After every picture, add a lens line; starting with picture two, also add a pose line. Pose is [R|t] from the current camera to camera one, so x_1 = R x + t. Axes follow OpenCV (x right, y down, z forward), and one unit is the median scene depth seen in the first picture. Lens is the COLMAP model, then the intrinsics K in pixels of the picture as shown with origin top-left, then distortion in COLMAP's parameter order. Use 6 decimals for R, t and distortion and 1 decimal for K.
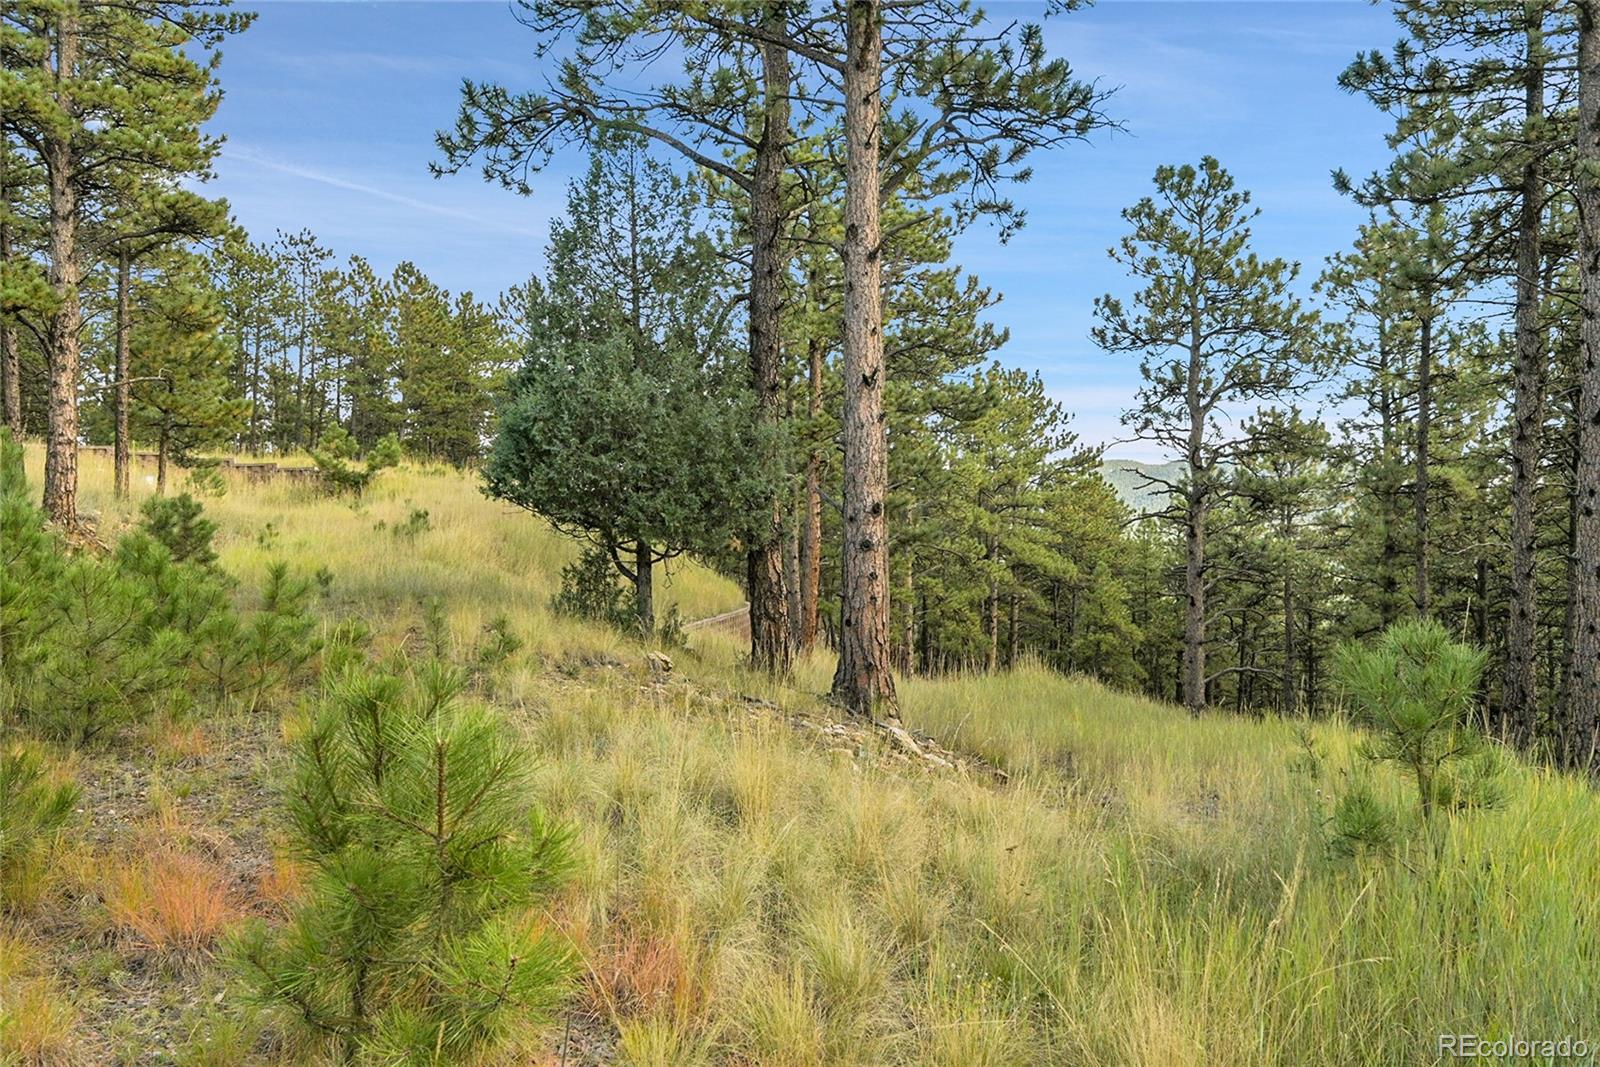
lens RADIAL K [[1390.3, 0, 796.7], [0, 1390.3, 546.2], [0, 0, 1]] dist [0.010624, 0.004217]
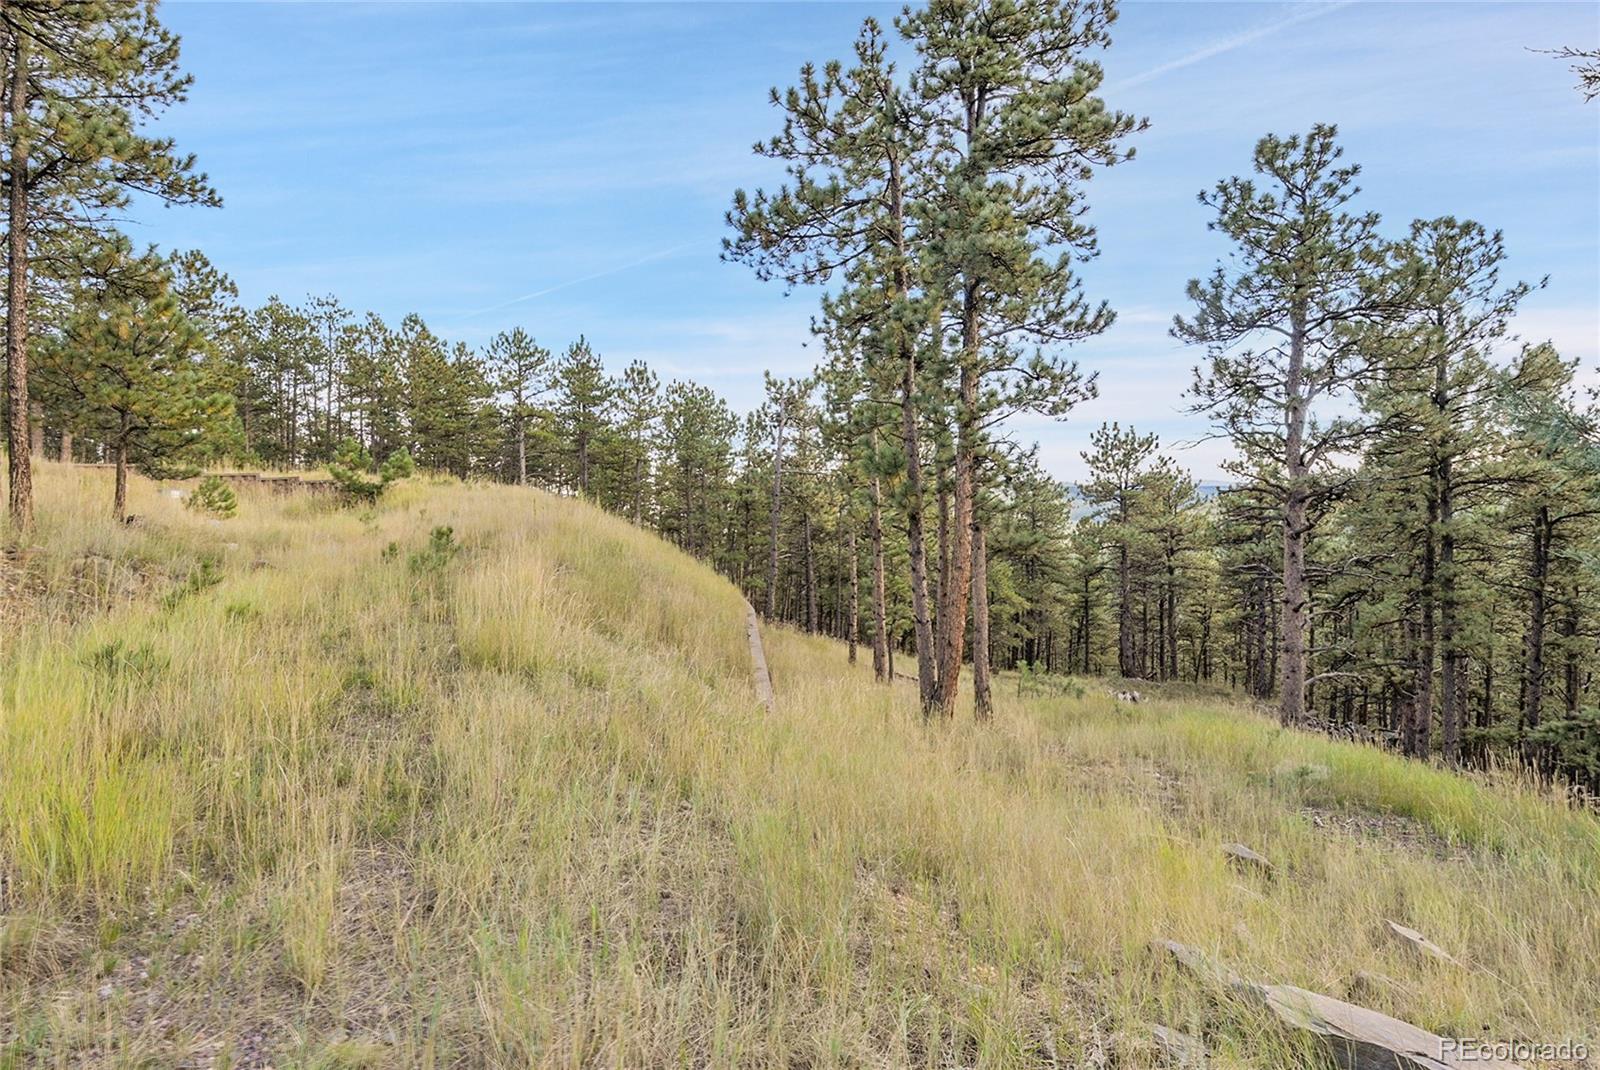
lens RADIAL K [[735.1, 0, 714.5], [0, 735.1, 560.0], [0, 0, 1]] dist [-0.034265, -0.004036]
pose [[0.993382, -0.024276, 0.112266, -0.108892], [0.018423, 0.998431, 0.052879, -0.017546], [-0.113373, -0.050461, 0.992270, 0.377417]]
